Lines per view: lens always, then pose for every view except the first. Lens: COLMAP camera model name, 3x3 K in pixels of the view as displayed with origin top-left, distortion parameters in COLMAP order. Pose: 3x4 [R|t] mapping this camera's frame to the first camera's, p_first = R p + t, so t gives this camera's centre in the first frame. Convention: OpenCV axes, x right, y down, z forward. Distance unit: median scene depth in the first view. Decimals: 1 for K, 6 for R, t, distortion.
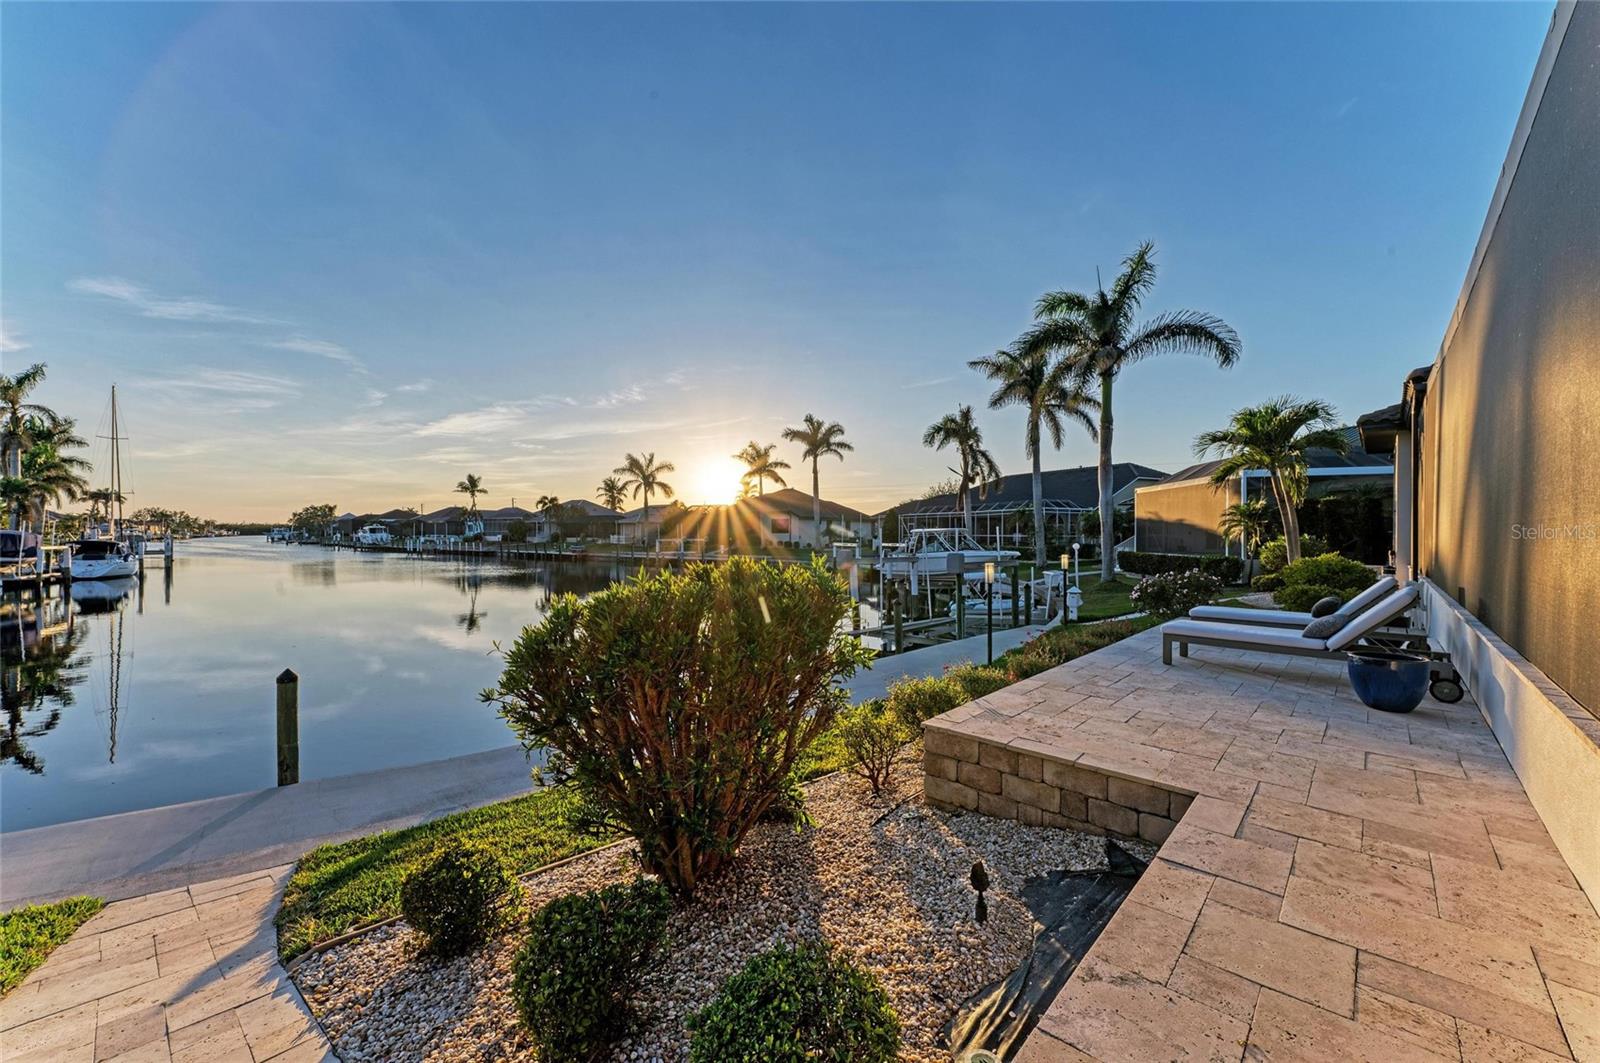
lens RADIAL K [[620.2, 0, 815.1], [0, 620.2, 543.4], [0, 0, 1]] dist [0.008214, -0.001523]
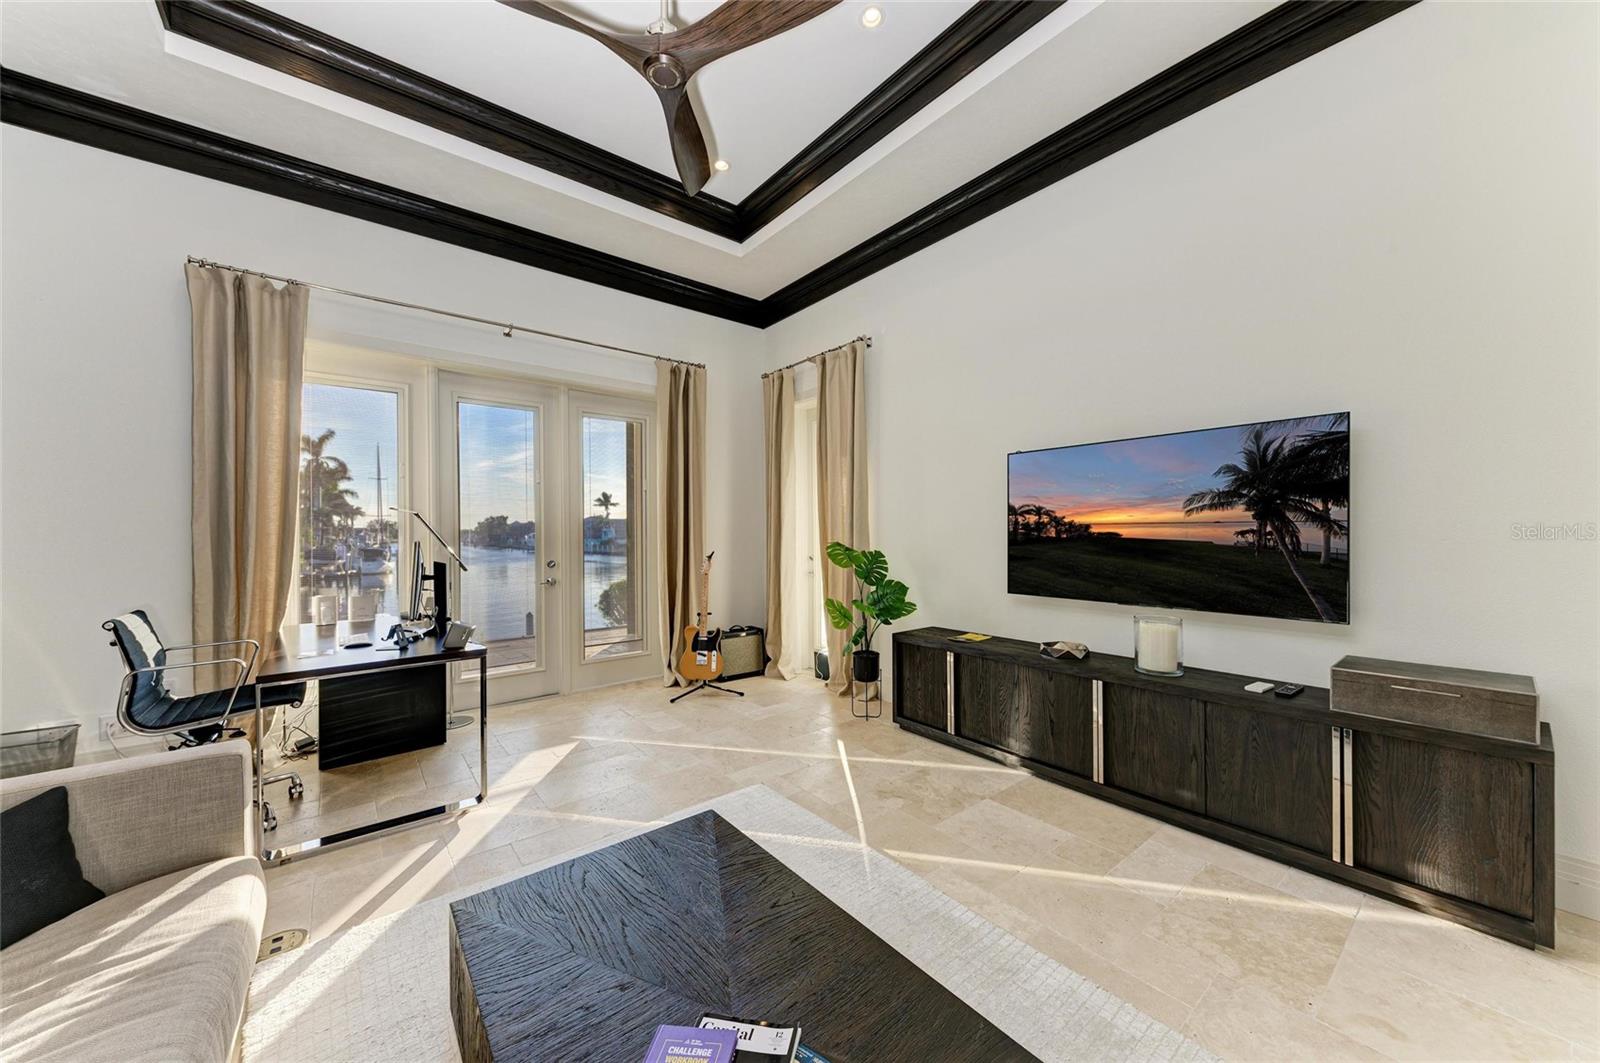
lens RADIAL K [[571.9, 0, 815.4], [0, 571.9, 532.7], [0, 0, 1]] dist [0.007358, -0.001703]
pose [[0.987709, -0.011021, -0.155916, 0.052607], [0.008851, 0.999854, -0.014603, -0.006398], [0.156054, 0.013043, 0.987662, -0.088435]]
